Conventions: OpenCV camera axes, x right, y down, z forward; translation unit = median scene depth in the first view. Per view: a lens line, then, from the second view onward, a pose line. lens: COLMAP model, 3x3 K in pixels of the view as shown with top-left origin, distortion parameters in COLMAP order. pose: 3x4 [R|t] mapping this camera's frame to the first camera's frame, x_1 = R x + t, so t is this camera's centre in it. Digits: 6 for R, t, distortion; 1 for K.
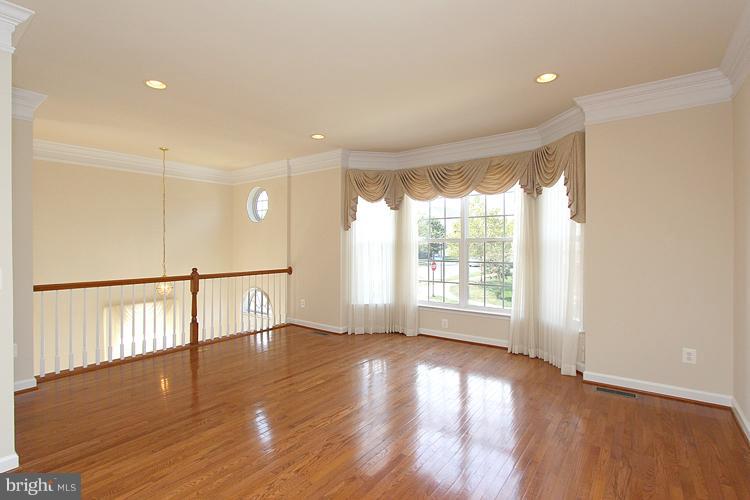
lens RADIAL K [[364.2, 0, 369.5], [0, 364.2, 245.6], [0, 0, 1]] dist [-0.018296, 0.000425]
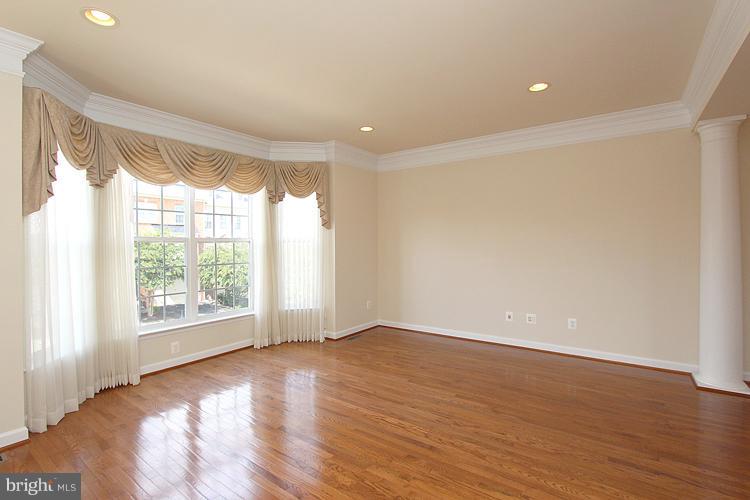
lens RADIAL K [[364.2, 0, 369.5], [0, 364.2, 245.6], [0, 0, 1]] dist [-0.018296, 0.000425]
pose [[-0.025217, -0.006203, 0.999663, -0.631935], [0.004978, 0.999968, 0.006330, -0.005818], [-0.999670, 0.005136, -0.025186, 0.669955]]
